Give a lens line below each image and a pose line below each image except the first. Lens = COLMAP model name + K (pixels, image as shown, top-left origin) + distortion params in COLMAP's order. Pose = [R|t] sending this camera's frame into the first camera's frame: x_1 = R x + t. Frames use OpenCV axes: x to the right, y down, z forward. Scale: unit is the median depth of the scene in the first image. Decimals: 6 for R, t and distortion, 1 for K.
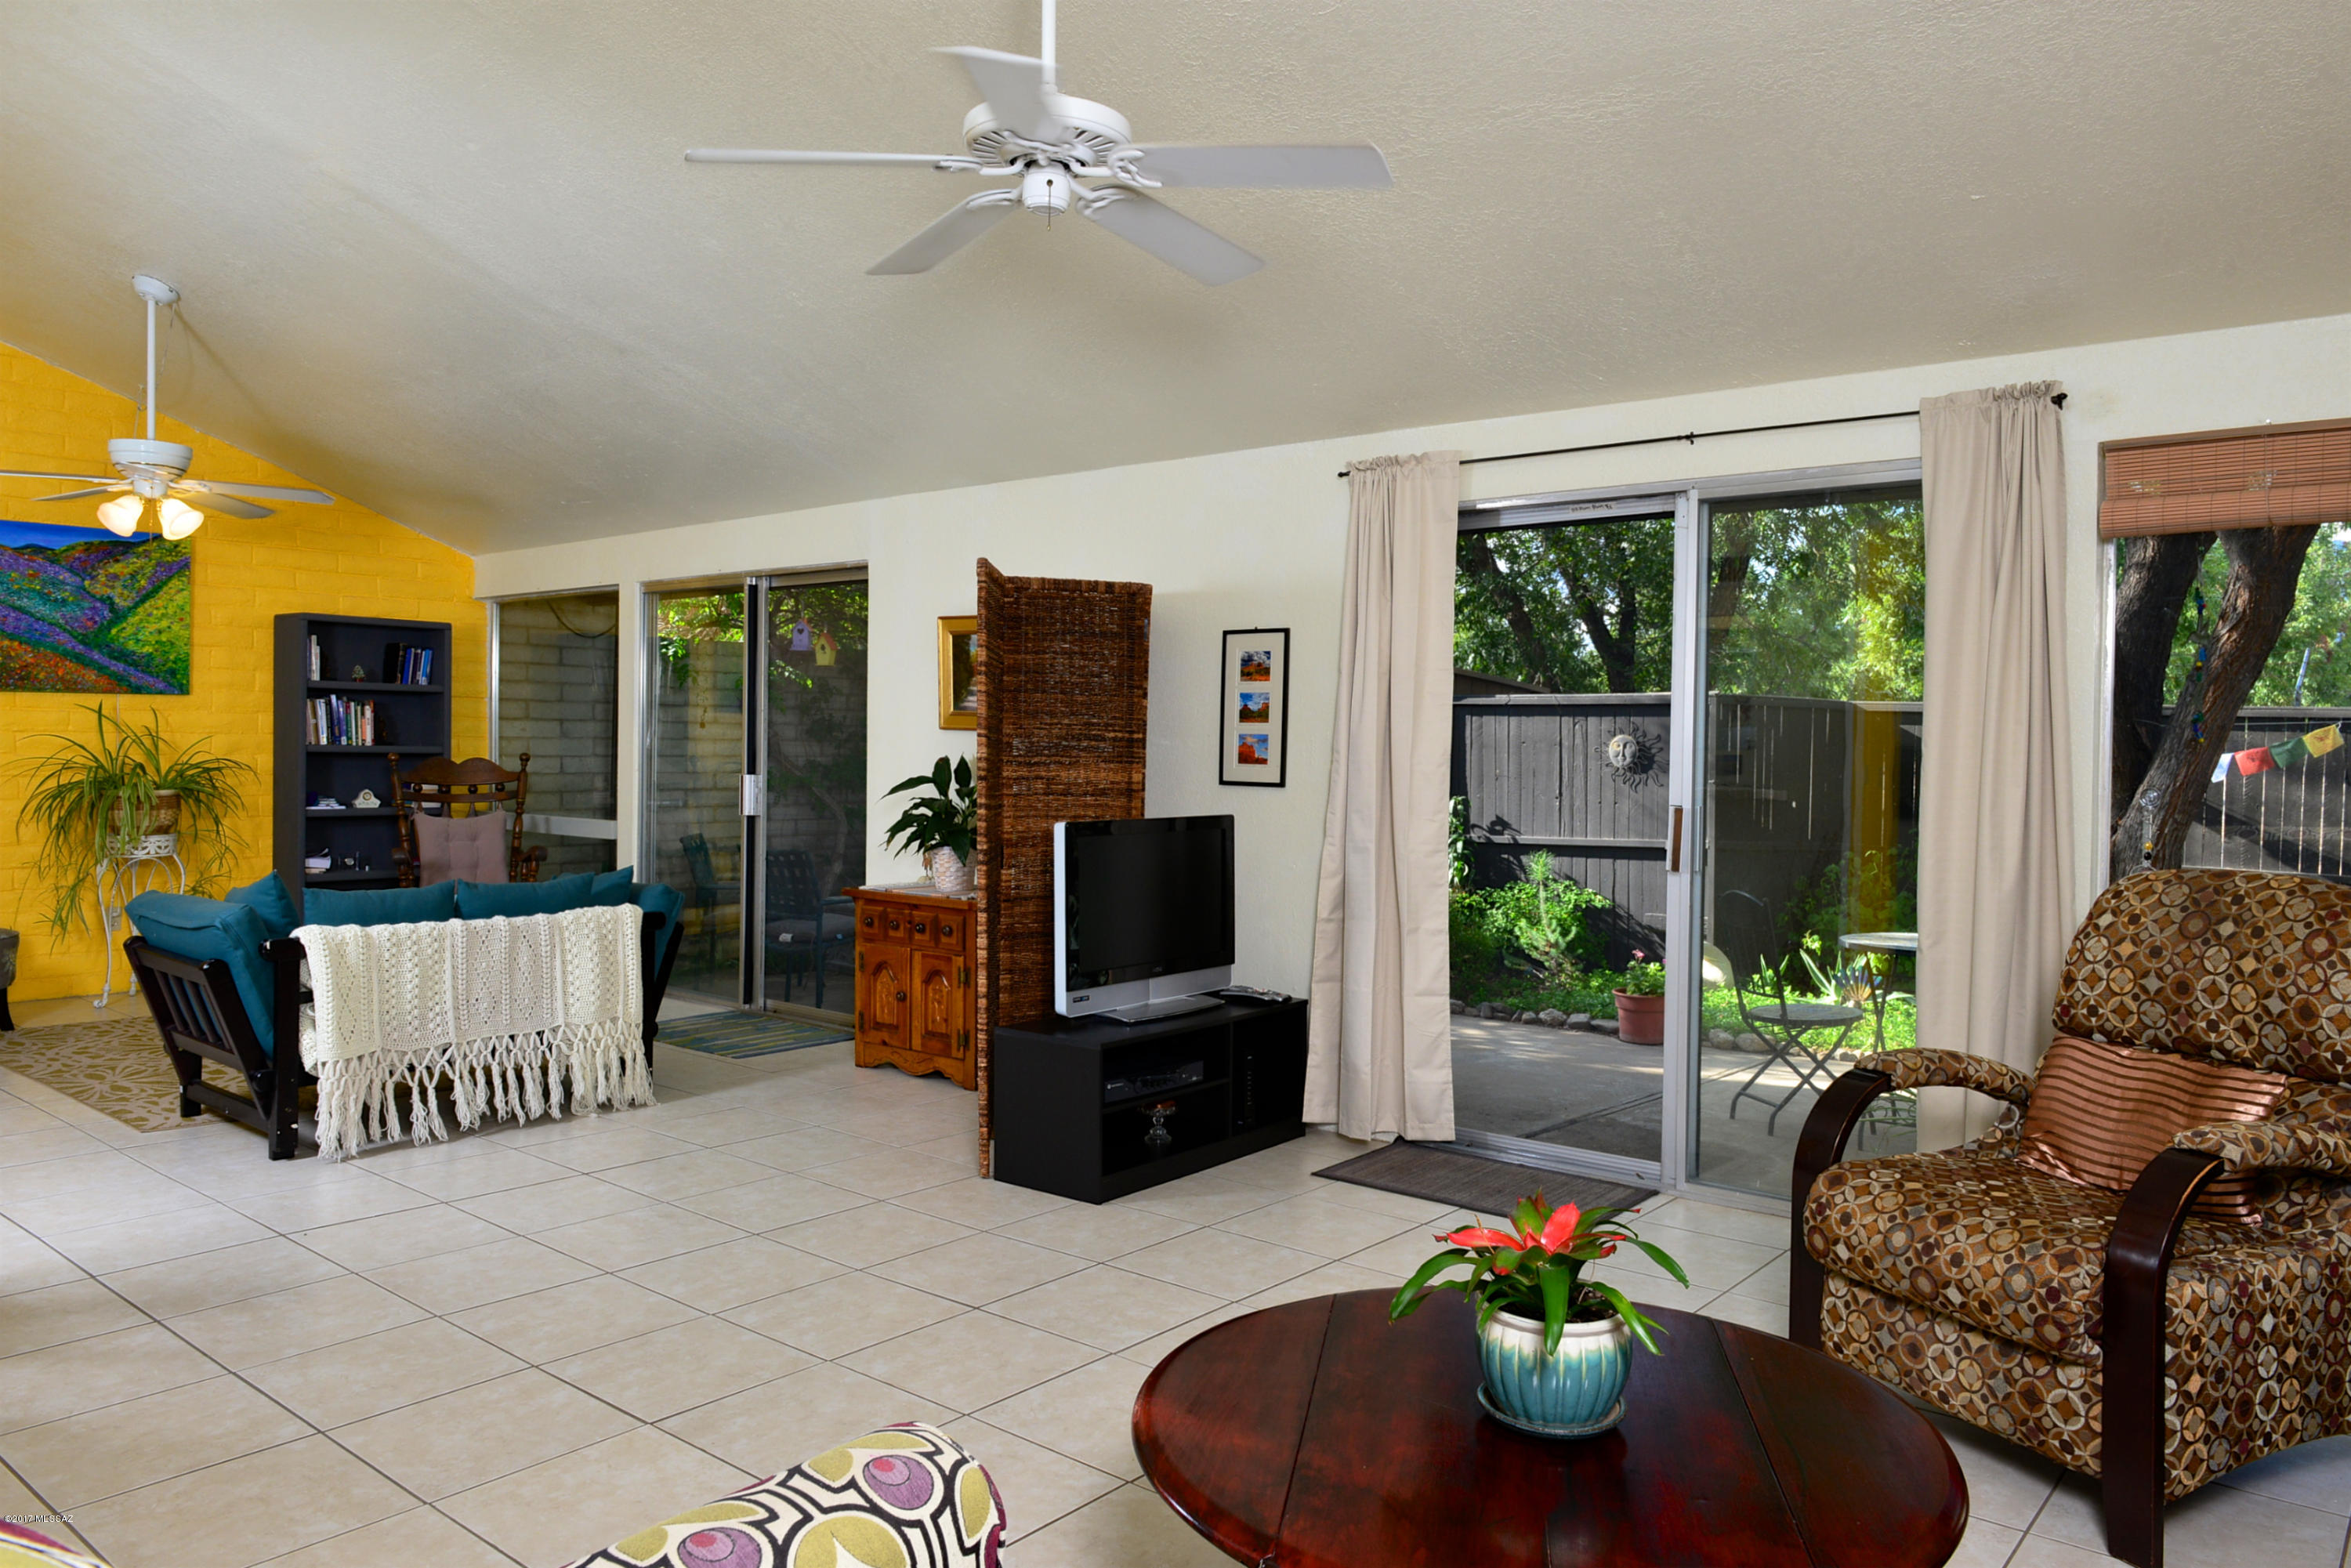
lens RADIAL K [[1619.9, 0, 1179.7], [0, 1619.9, 774.4], [0, 0, 1]] dist [-0.005369, -0.005156]
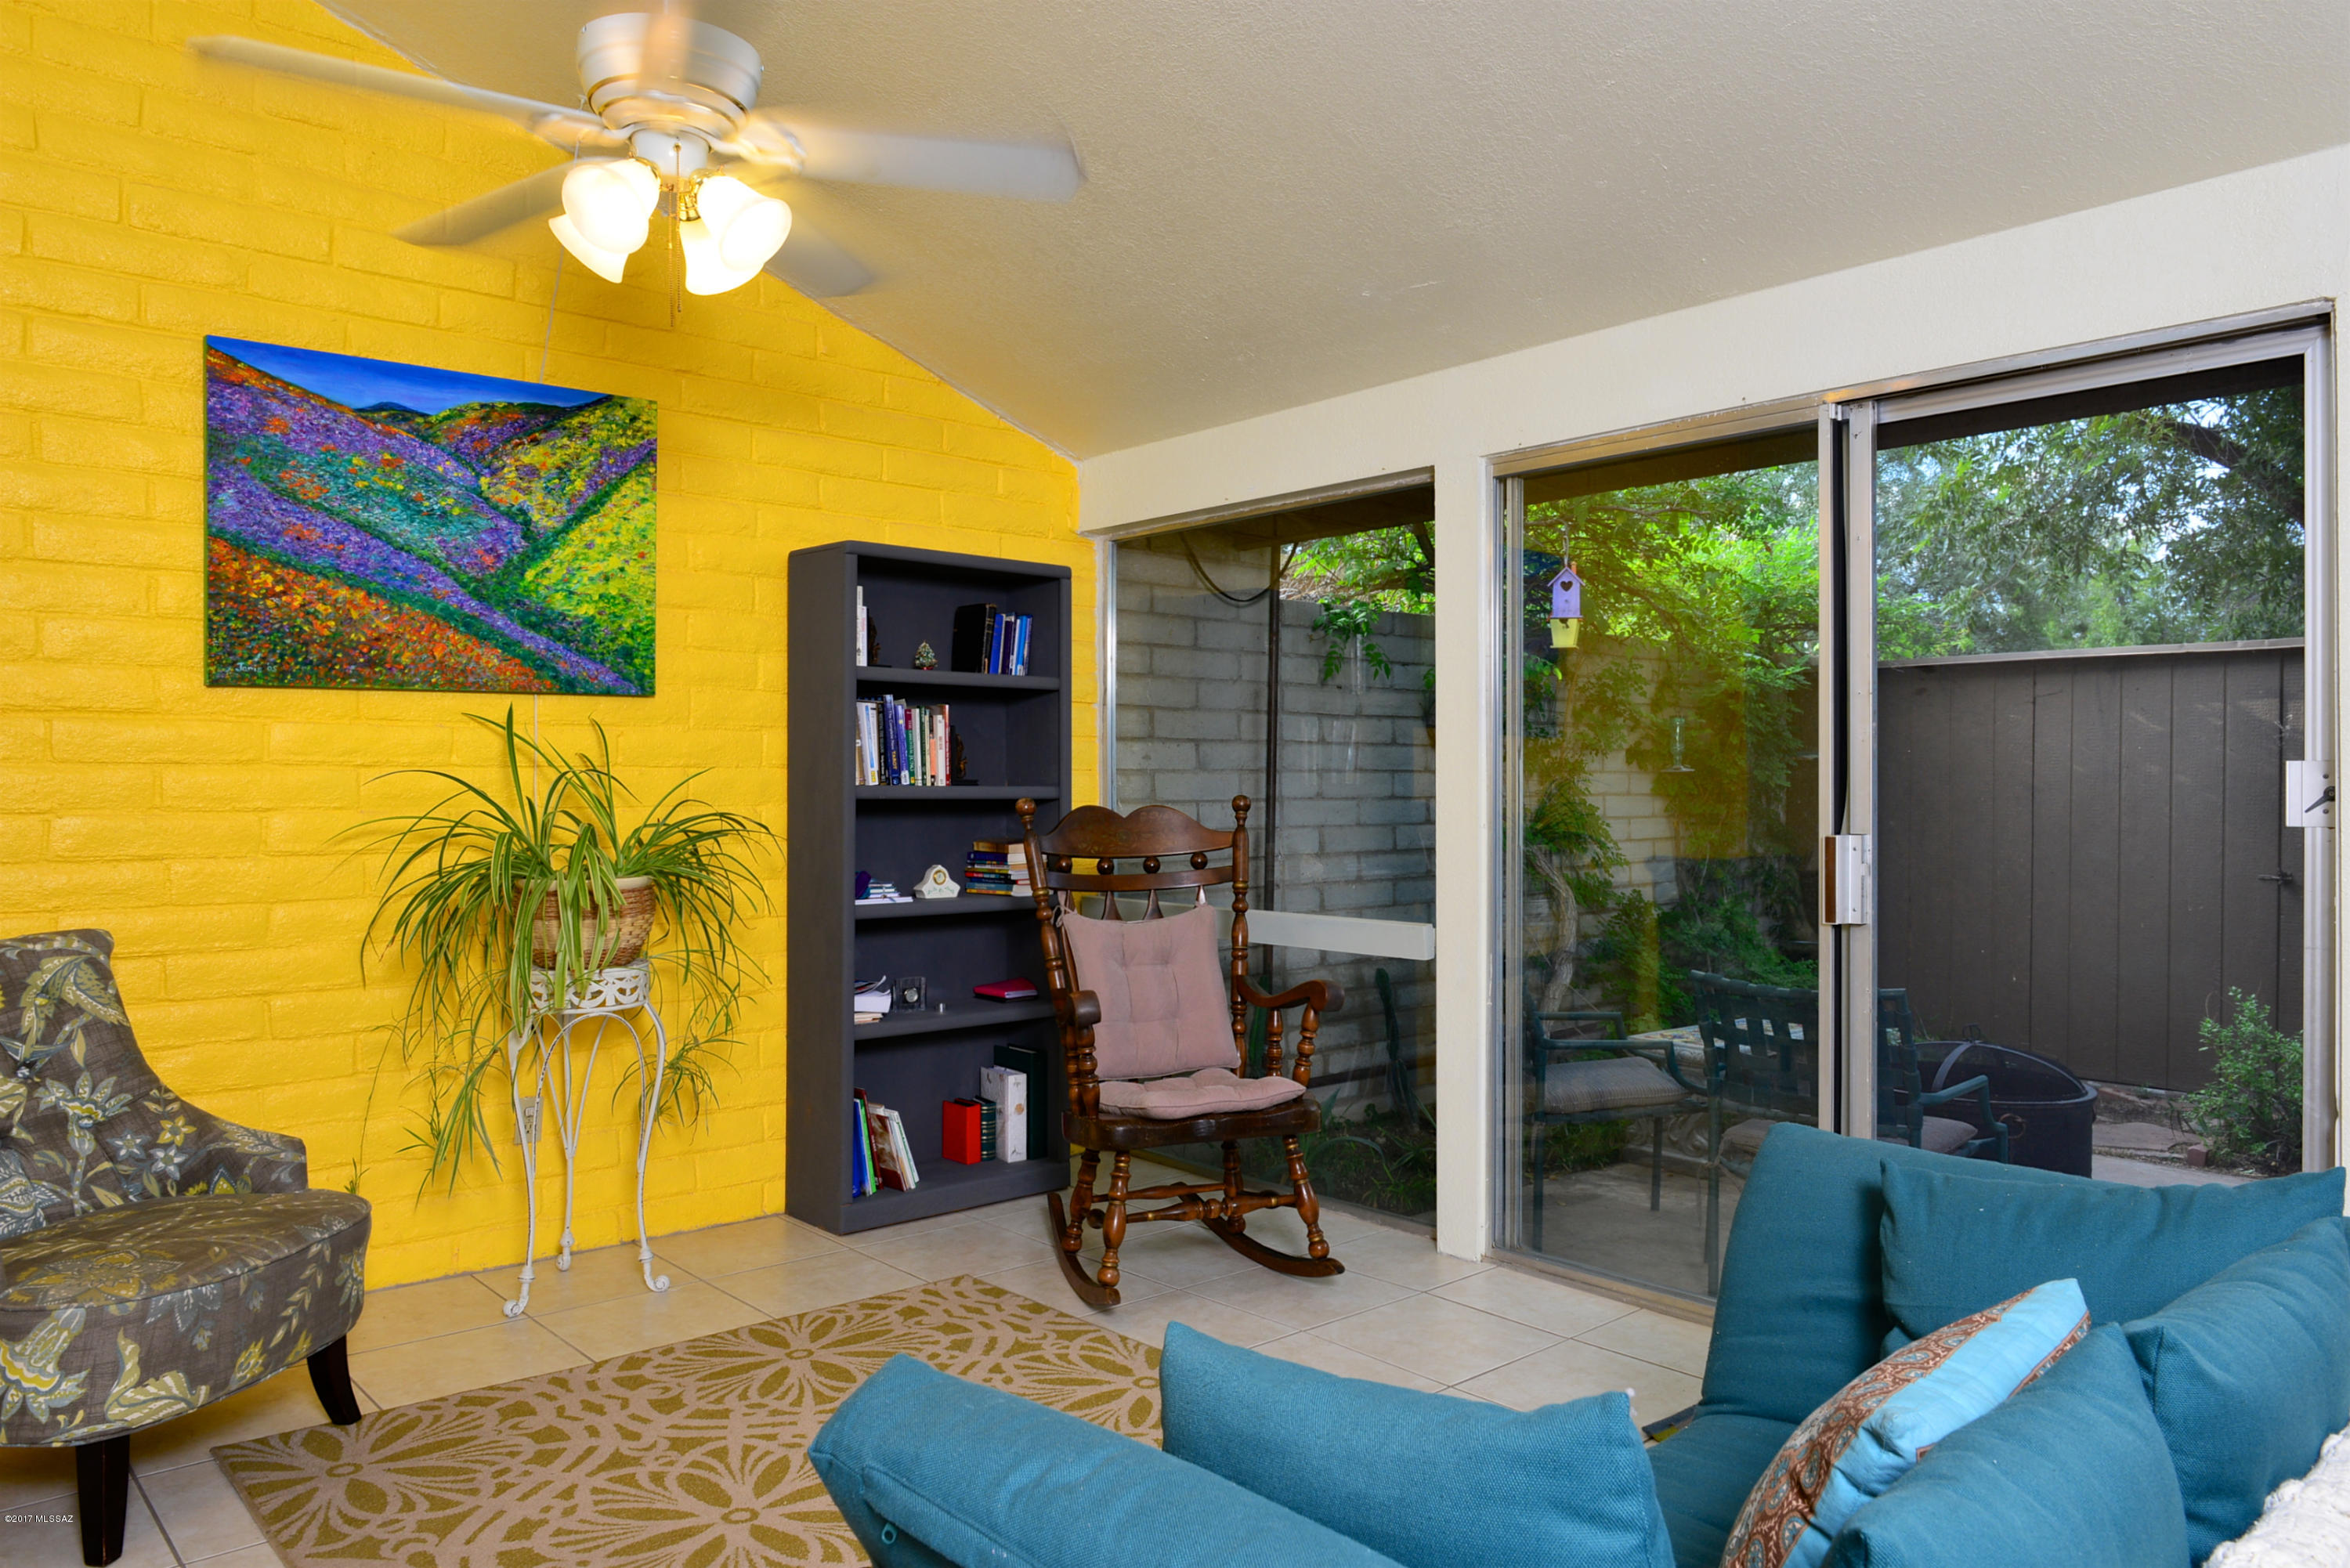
lens RADIAL K [[1594.6, 0, 1180.7], [0, 1594.6, 777.0], [0, 0, 1]] dist [-0.015313, 0.003757]
pose [[0.989917, -0.015943, -0.140751, -0.394540], [0.012497, 0.999601, -0.025333, -0.007039], [0.141099, 0.023319, 0.989721, 0.540313]]
